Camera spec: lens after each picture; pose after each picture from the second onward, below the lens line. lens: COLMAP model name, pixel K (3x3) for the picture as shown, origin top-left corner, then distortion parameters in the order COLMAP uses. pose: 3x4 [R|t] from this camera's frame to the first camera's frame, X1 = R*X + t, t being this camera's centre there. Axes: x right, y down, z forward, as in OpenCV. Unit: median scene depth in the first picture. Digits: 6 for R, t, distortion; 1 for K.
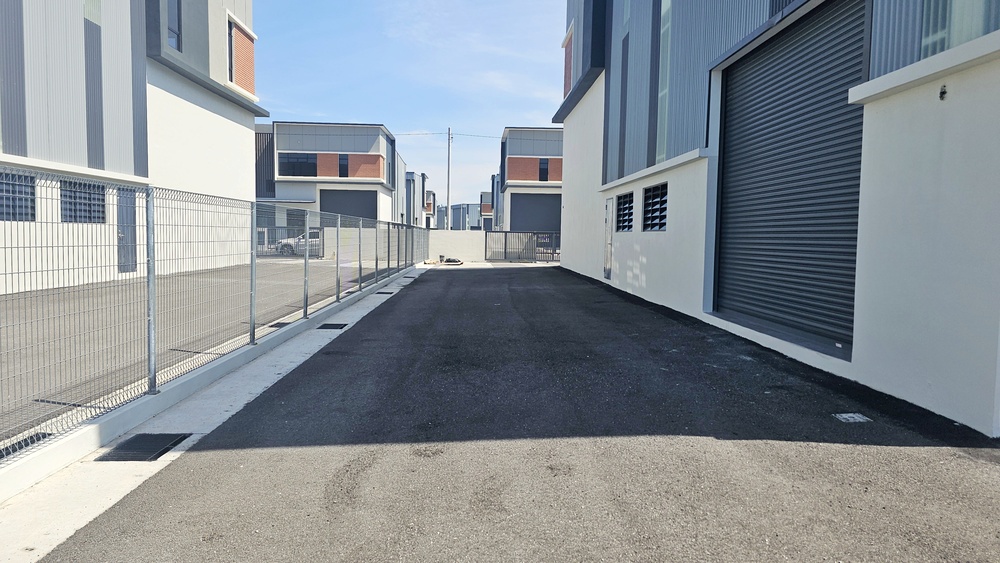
lens RADIAL K [[652.7, 0, 500.0], [0, 652.7, 281.5], [0, 0, 1]] dist [0.001722, -0.003132]
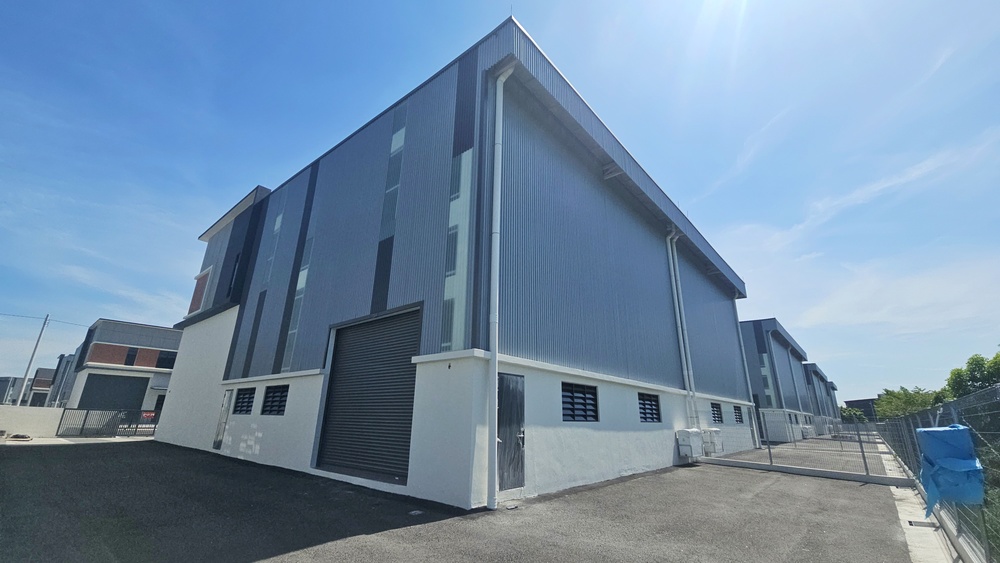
lens RADIAL K [[396.6, 0, 500.0], [0, 396.6, 281.5], [0, 0, 1]] dist [0.001536, -0.006837]
pose [[0.660807, 0.237717, 0.711916, -0.142181], [0.048286, 0.933089, -0.356389, -0.008951], [-0.749001, 0.269879, 0.605114, -0.076109]]
